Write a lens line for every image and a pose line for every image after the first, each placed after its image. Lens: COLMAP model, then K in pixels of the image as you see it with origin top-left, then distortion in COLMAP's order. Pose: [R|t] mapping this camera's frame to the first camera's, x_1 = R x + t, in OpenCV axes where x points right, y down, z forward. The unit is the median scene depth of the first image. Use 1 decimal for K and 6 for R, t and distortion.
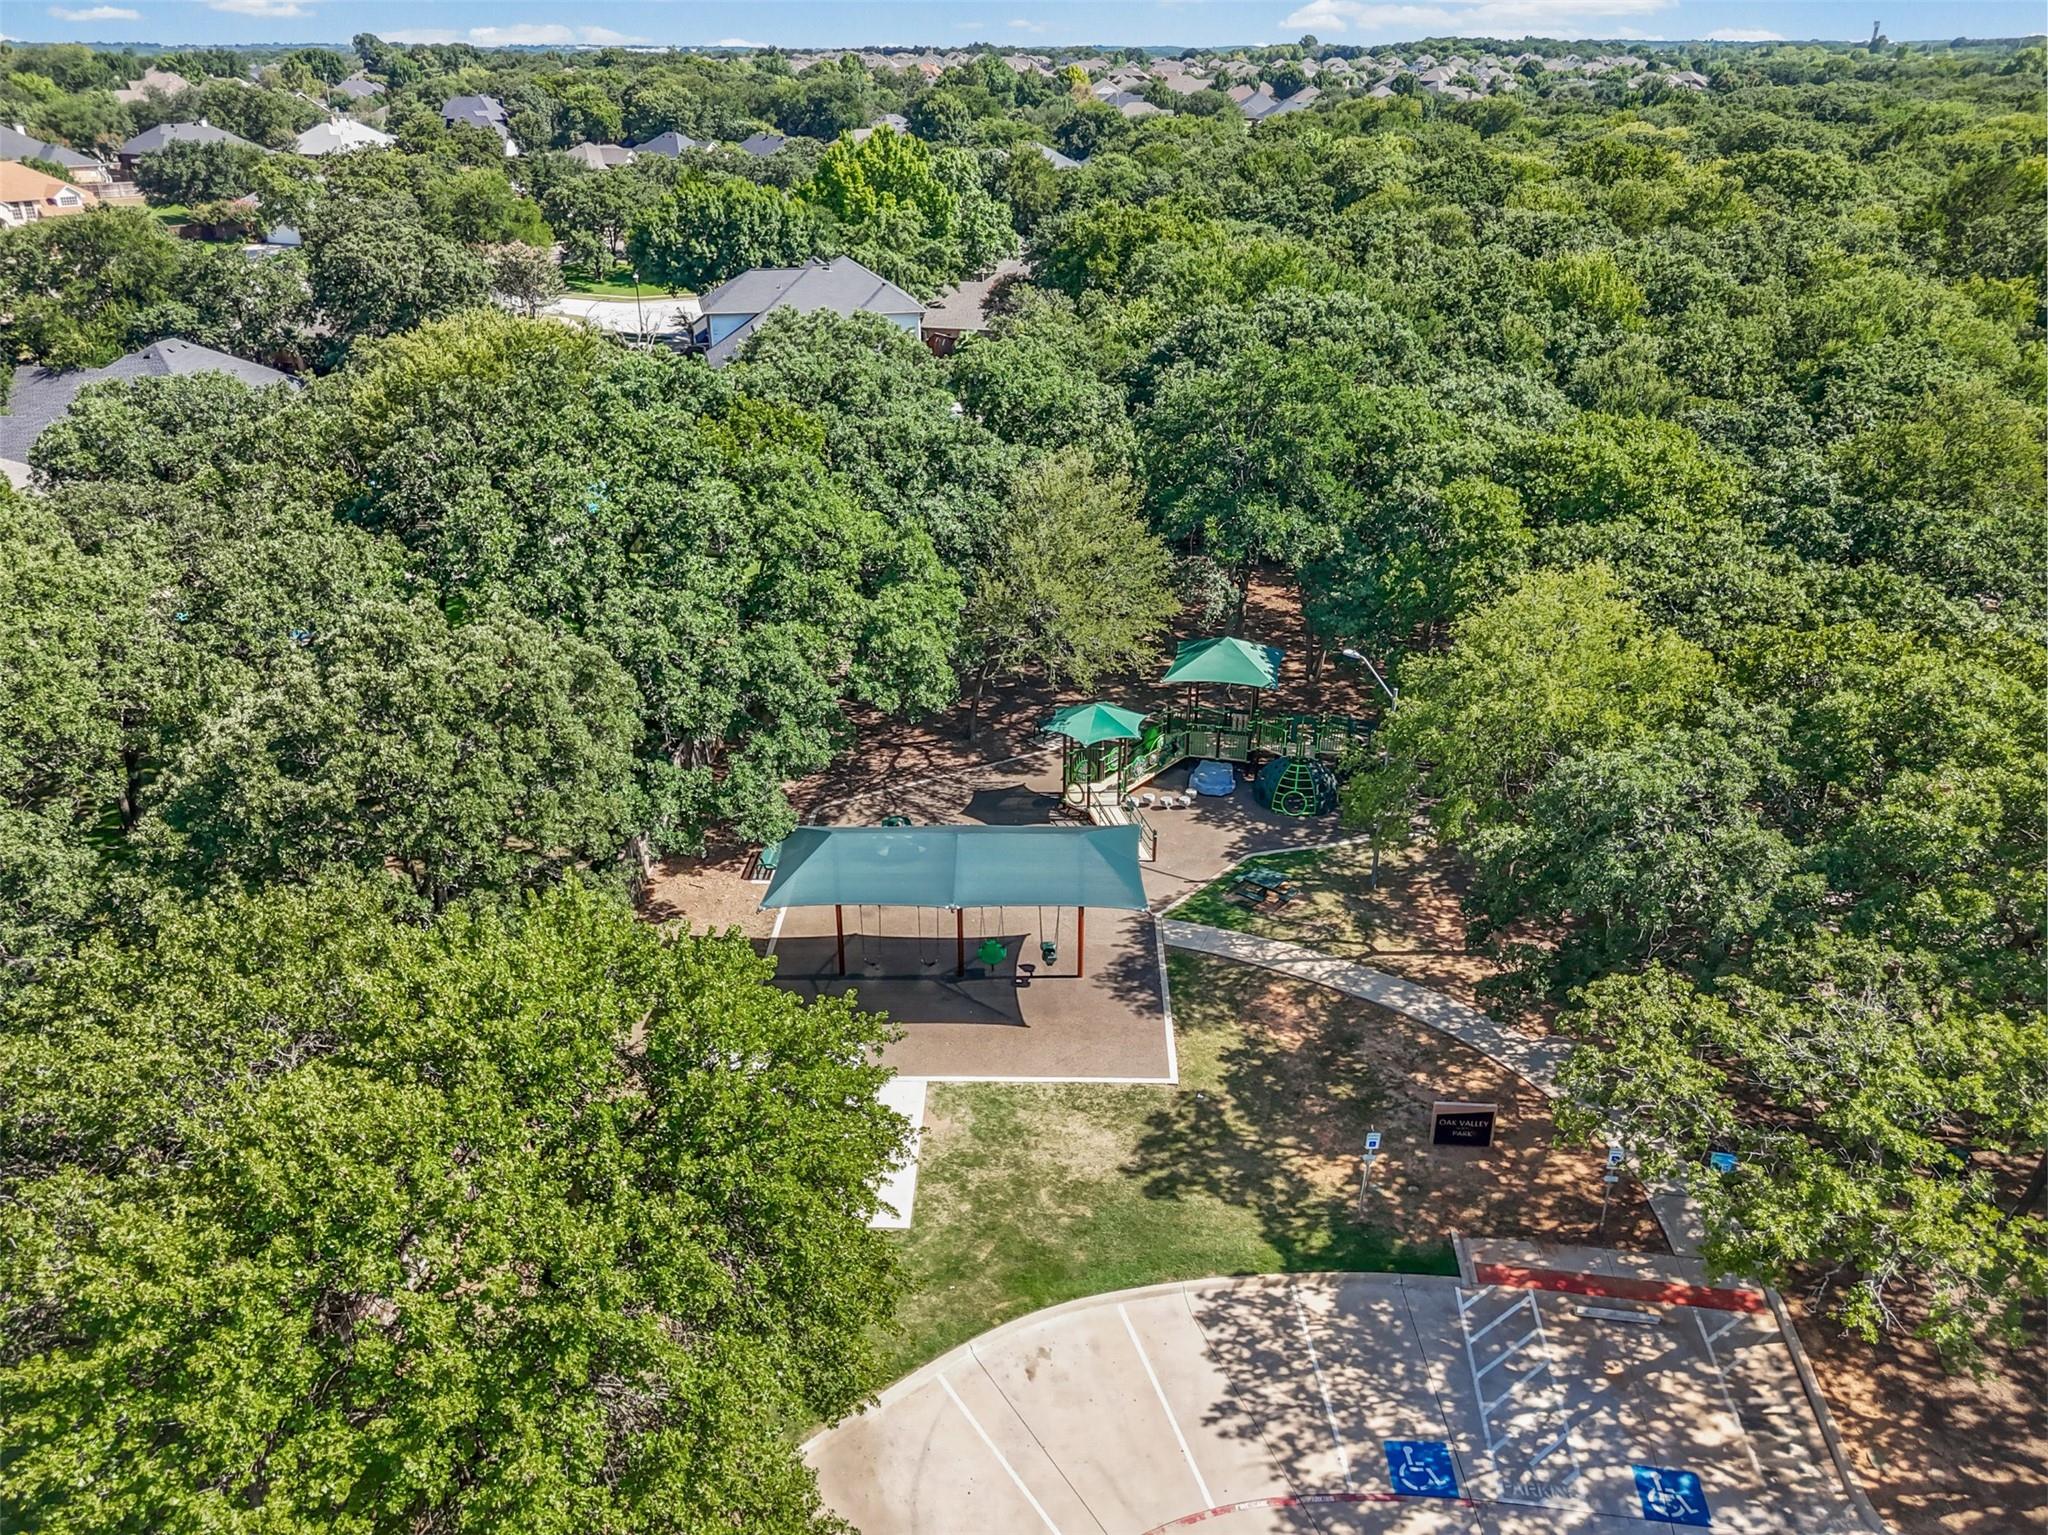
lens RADIAL K [[1525.3, 0, 1020.8], [0, 1525.3, 769.8], [0, 0, 1]] dist [0.018297, -0.006871]
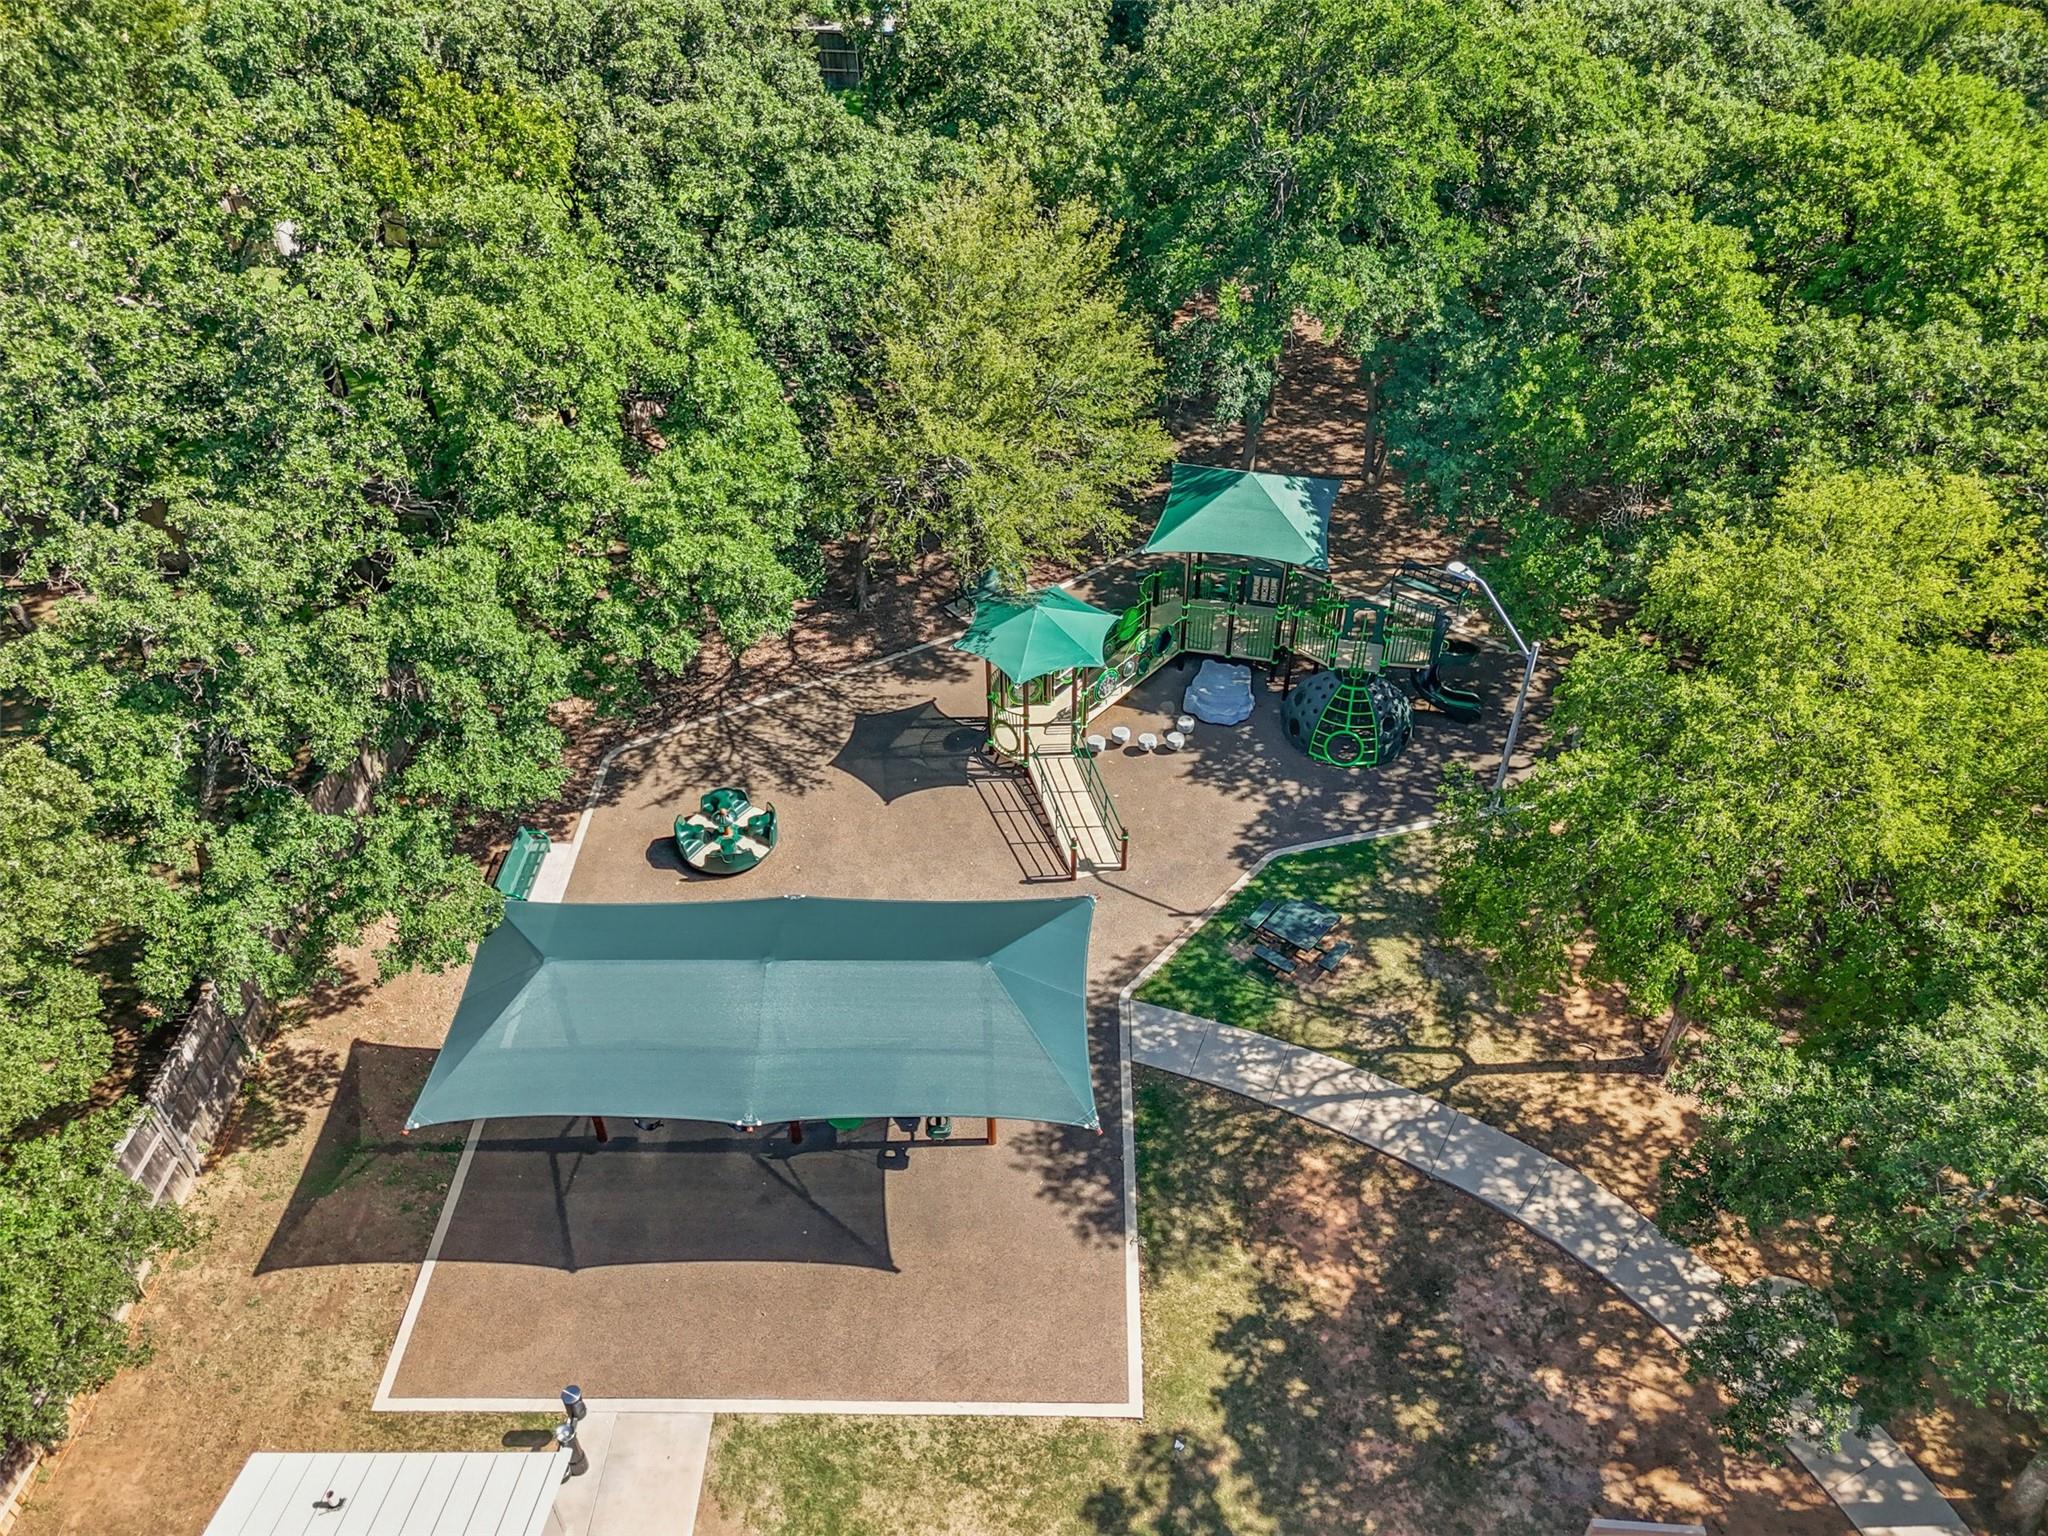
lens RADIAL K [[1525.3, 0, 1028.6], [0, 1525.3, 766.2], [0, 0, 1]] dist [0.018297, -0.006871]
pose [[0.999971, -0.006901, -0.003283, 0.050280], [0.007524, 0.964411, 0.264302, -0.151375], [0.001342, -0.264319, 0.964434, 0.395752]]
